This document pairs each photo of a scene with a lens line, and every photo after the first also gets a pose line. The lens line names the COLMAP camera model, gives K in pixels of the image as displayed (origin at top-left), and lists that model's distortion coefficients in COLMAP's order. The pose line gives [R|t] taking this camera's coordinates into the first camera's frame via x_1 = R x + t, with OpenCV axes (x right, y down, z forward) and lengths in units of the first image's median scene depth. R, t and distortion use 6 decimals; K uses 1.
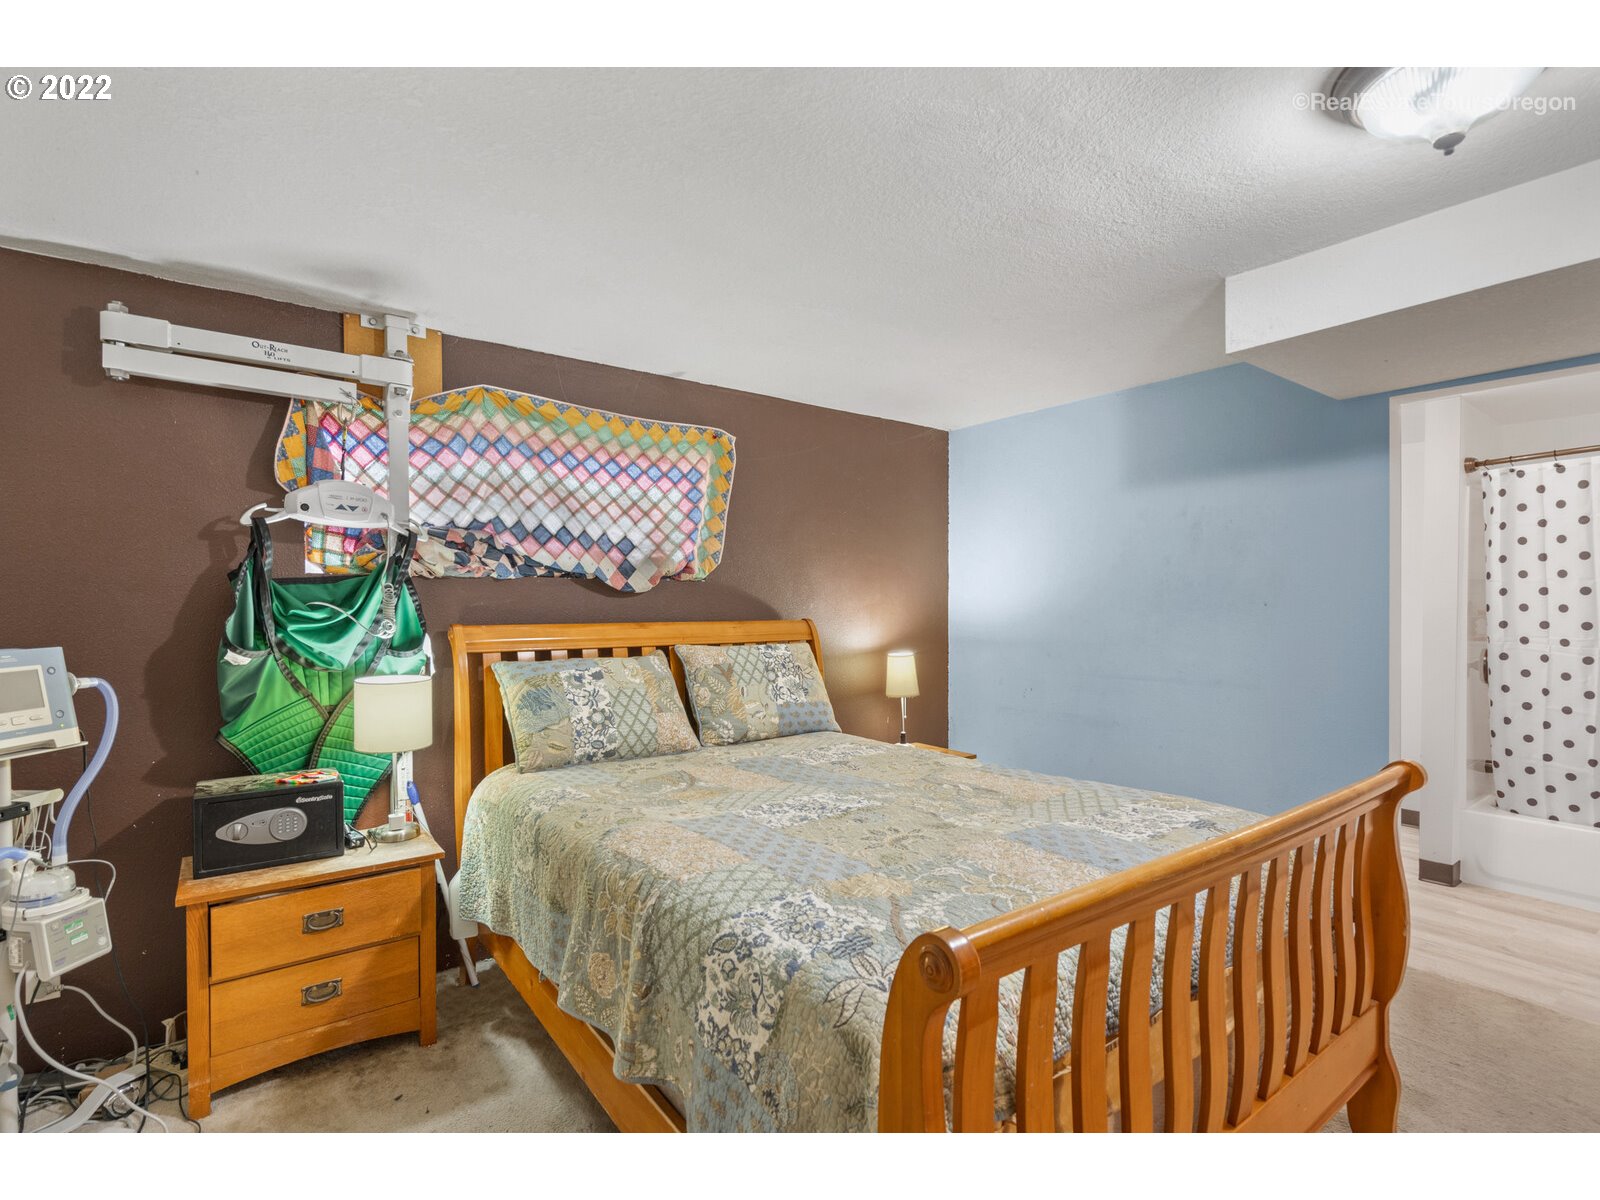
lens RADIAL K [[750.4, 0, 798.9], [0, 750.4, 598.2], [0, 0, 1]] dist [-0.001807, 0.001228]
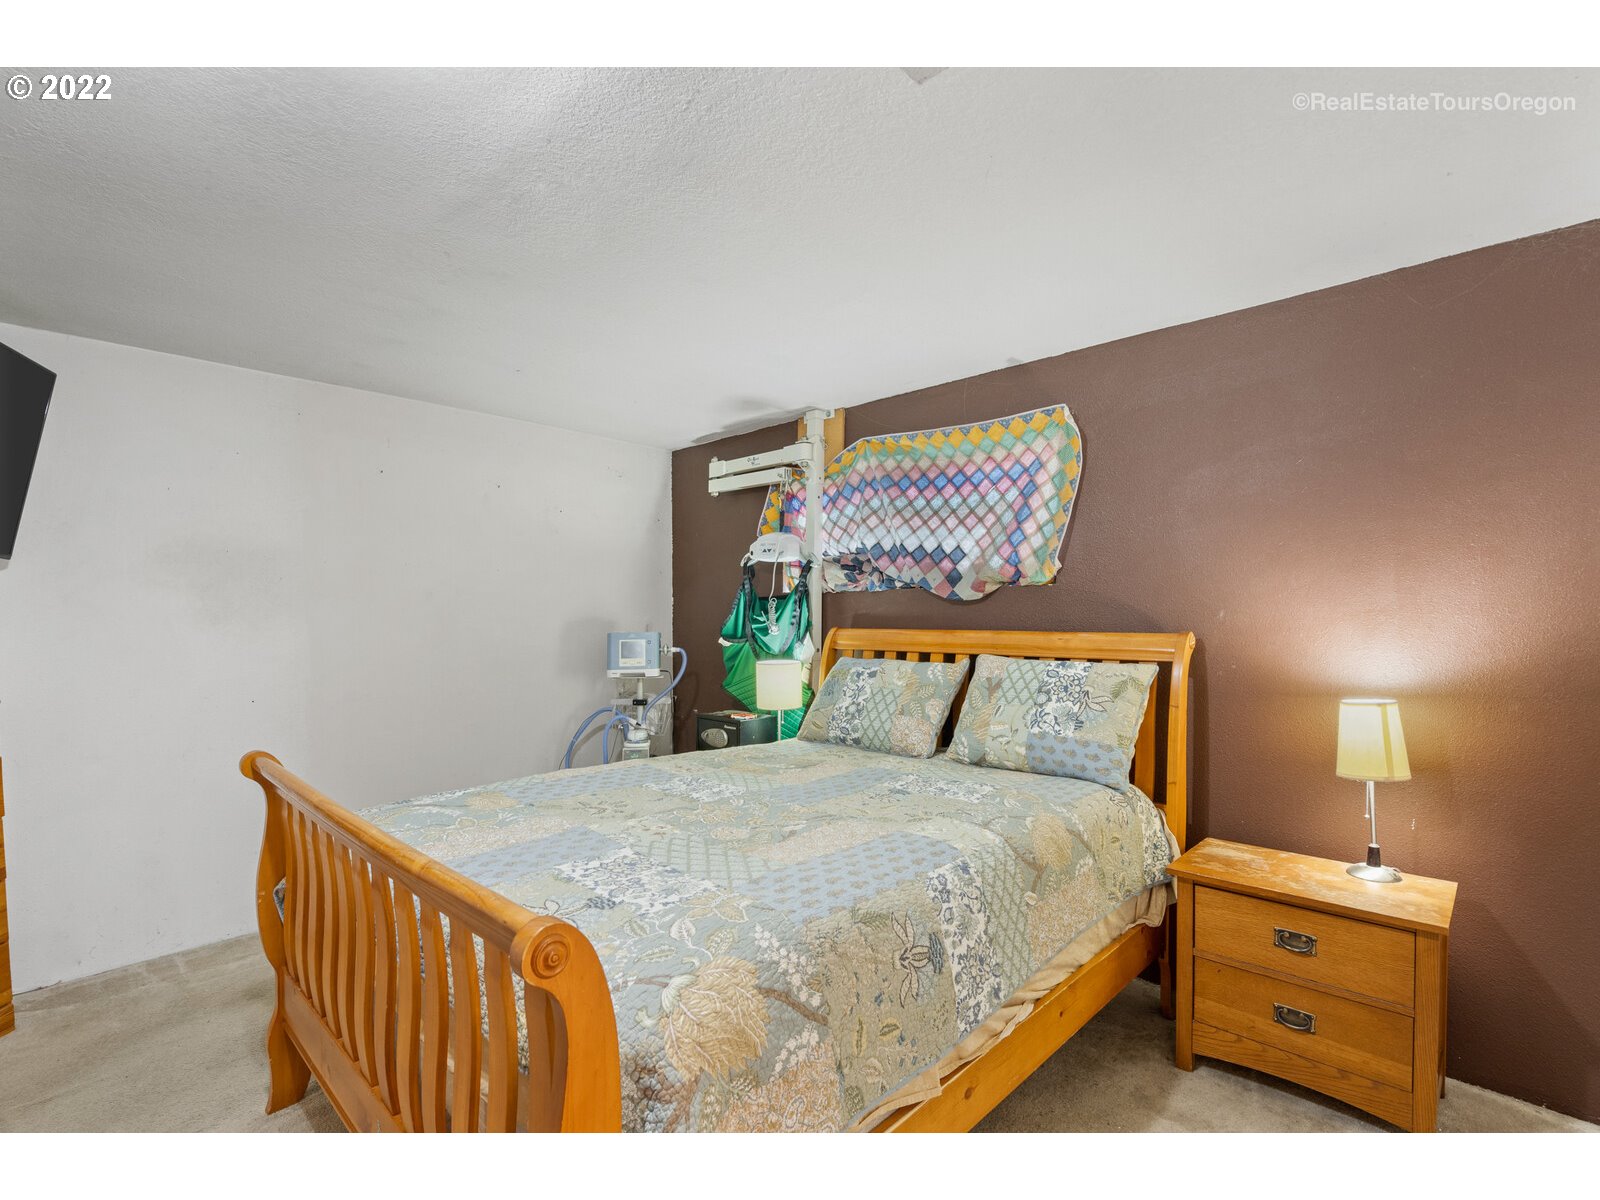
lens RADIAL K [[750.4, 0, 817.3], [0, 750.4, 638.0], [0, 0, 1]] dist [-0.001807, 0.001228]
pose [[0.189288, 0.029248, -0.981486, 0.770032], [0.005716, 0.999507, 0.030887, 0.011108], [0.981905, -0.011457, 0.189028, 0.645110]]
